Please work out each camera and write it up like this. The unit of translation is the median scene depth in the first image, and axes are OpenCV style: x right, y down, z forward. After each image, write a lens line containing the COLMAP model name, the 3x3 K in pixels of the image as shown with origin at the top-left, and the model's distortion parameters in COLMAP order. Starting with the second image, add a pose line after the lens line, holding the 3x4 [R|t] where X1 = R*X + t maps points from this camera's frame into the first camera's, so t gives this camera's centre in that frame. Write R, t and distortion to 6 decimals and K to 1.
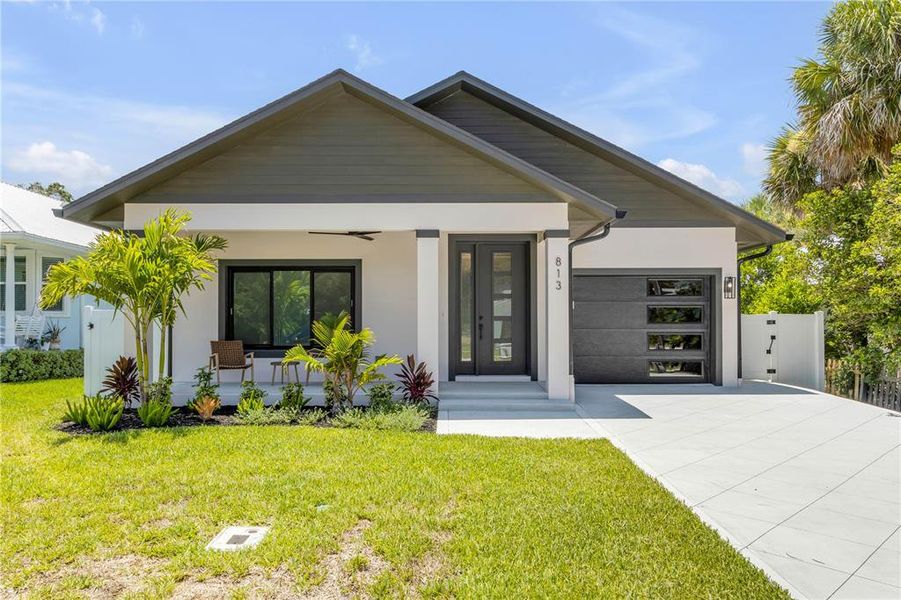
lens RADIAL K [[661.4, 0, 449.9], [0, 661.4, 321.3], [0, 0, 1]] dist [-0.021790, 0.024476]
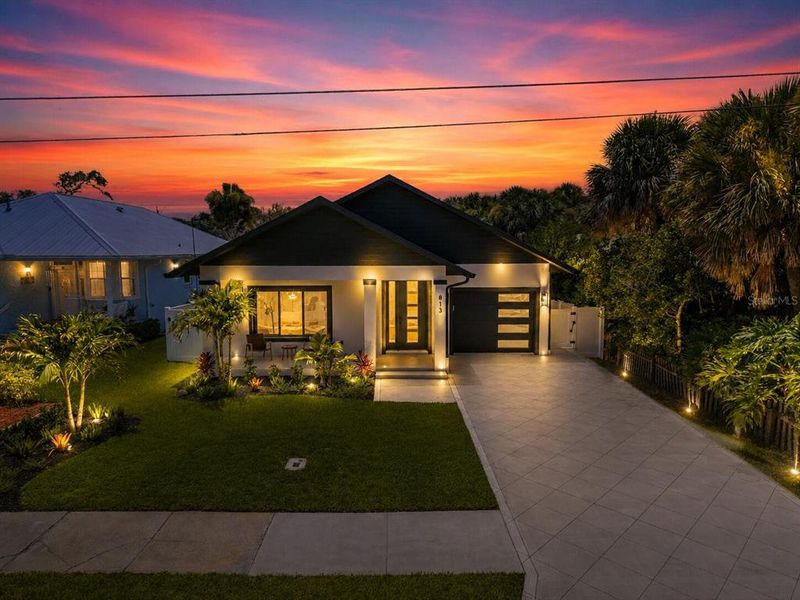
lens RADIAL K [[523.0, 0, 399.7], [0, 523.0, 301.1], [0, 0, 1]] dist [0.015177, -0.016598]
pose [[0.999798, -0.002424, 0.019948, 0.020176], [0.000341, 0.994599, 0.103792, -0.211383], [-0.020092, -0.103764, 0.994399, -0.402270]]
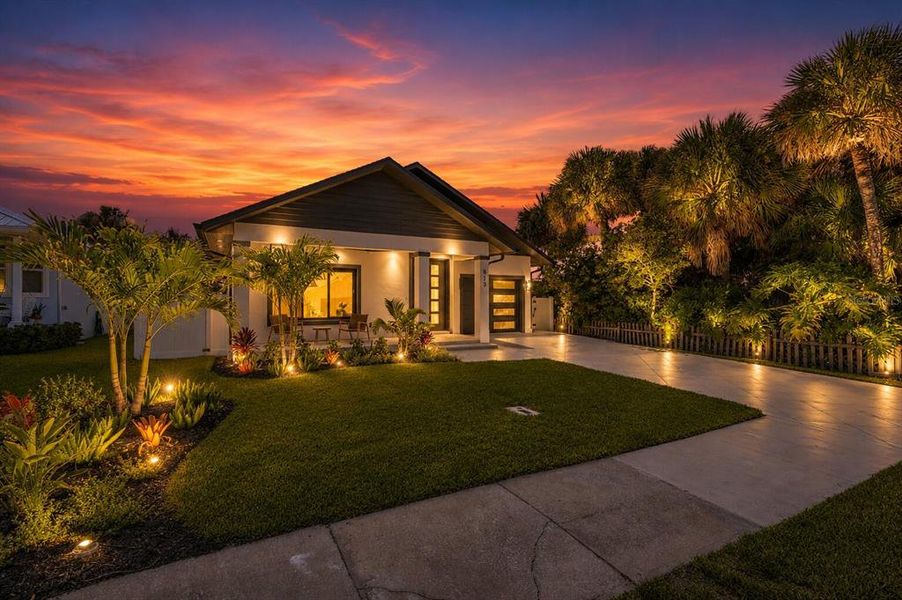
lens RADIAL K [[407.1, 0, 439.0], [0, 407.1, 296.7], [0, 0, 1]] dist [0.004354, -0.000094]
pose [[0.885744, 0.003090, 0.464164, -0.473146], [-0.002435, 0.999995, -0.002011, -0.012873], [-0.464168, 0.000651, 0.885747, -0.004031]]
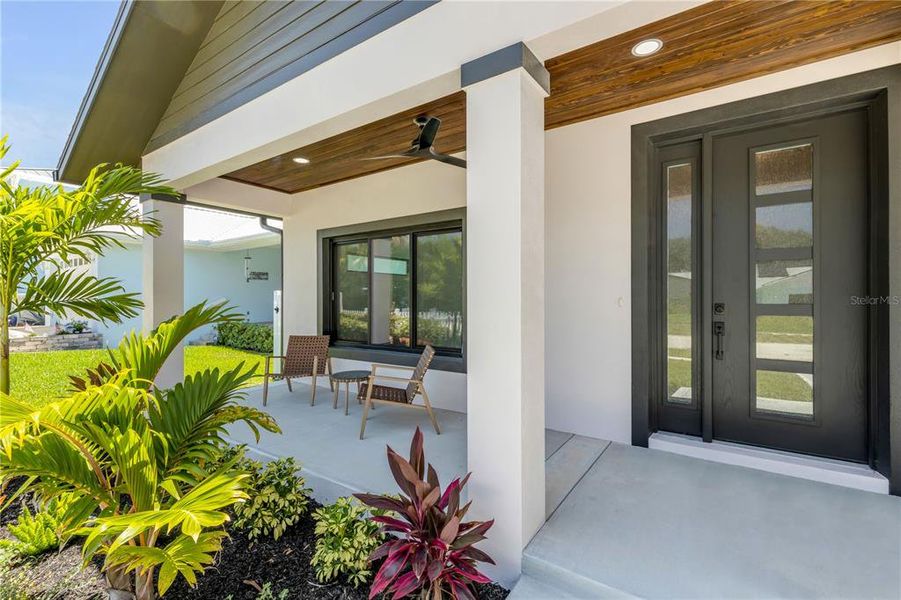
lens RADIAL K [[406.6, 0, 448.6], [0, 406.6, 297.9], [0, 0, 1]] dist [0.004354, -0.000094]
pose [[0.818767, 0.000056, -0.574126, 0.061050], [0.003569, 0.999980, 0.005187, -0.014963], [0.574114, -0.006296, 0.818751, 0.749531]]
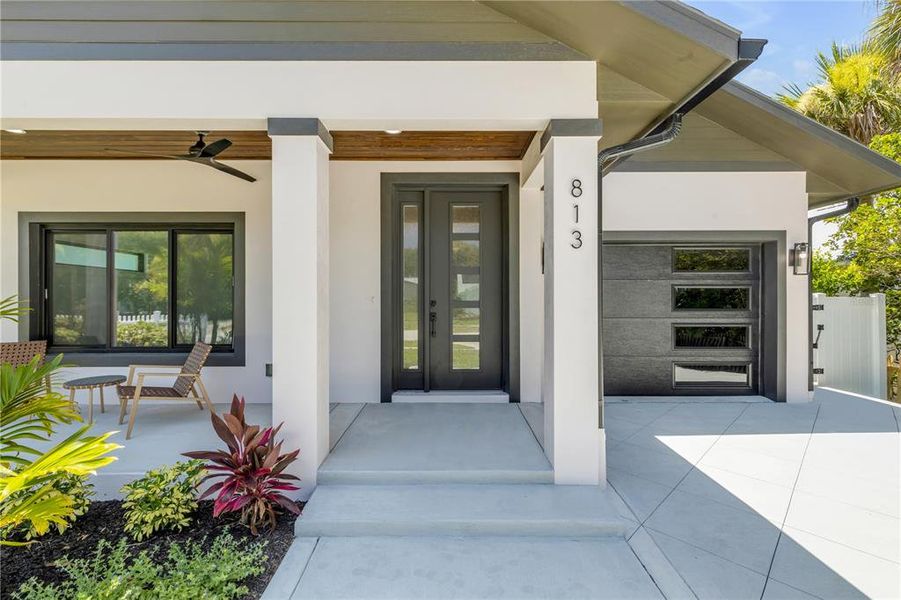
lens RADIAL K [[406.6, 0, 450.4], [0, 406.6, 298.9], [0, 0, 1]] dist [0.004354, -0.000094]
pose [[0.999979, 0.001660, 0.006273, 0.067788], [-0.001688, 0.999989, 0.004359, -0.012616], [-0.006265, -0.004369, 0.999971, 0.654408]]
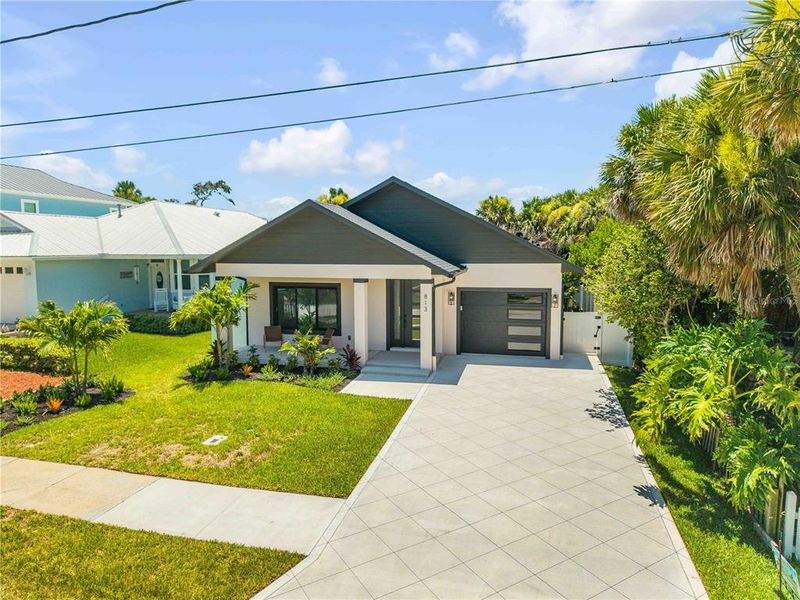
lens RADIAL K [[523.0, 0, 402.3], [0, 523.0, 297.4], [0, 0, 1]] dist [0.015177, -0.016598]
pose [[0.971270, 0.020922, -0.237059, 0.409819], [0.002102, 0.995335, 0.096456, -0.210064], [0.237971, -0.094183, 0.966695, -0.396611]]
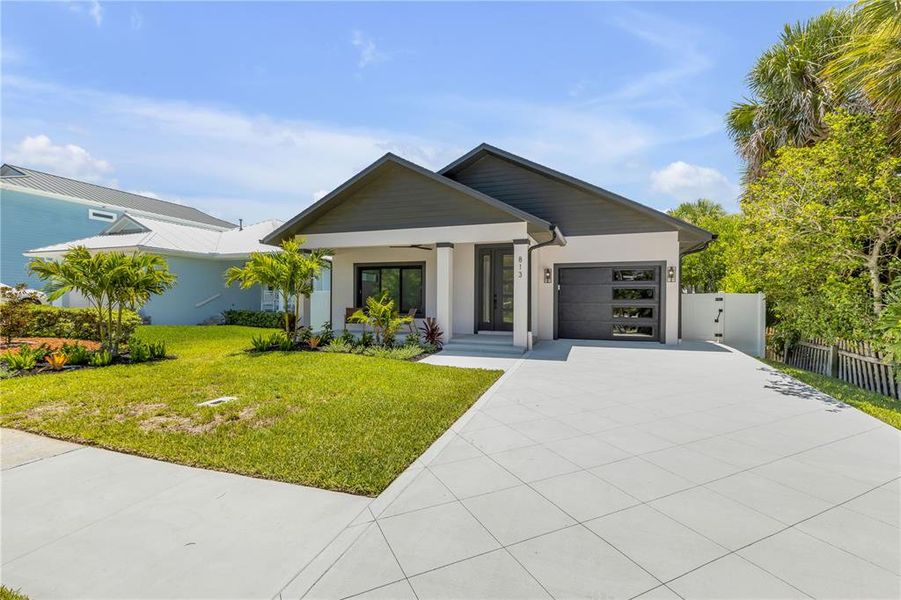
lens RADIAL K [[410.0, 0, 454.8], [0, 410.0, 306.2], [0, 0, 1]] dist [0.003483, 0.001518]
pose [[0.945131, 0.010850, -0.326511, 0.308693], [-0.005150, 0.999819, 0.018318, 0.003499], [0.326651, -0.015631, 0.945016, 0.019940]]
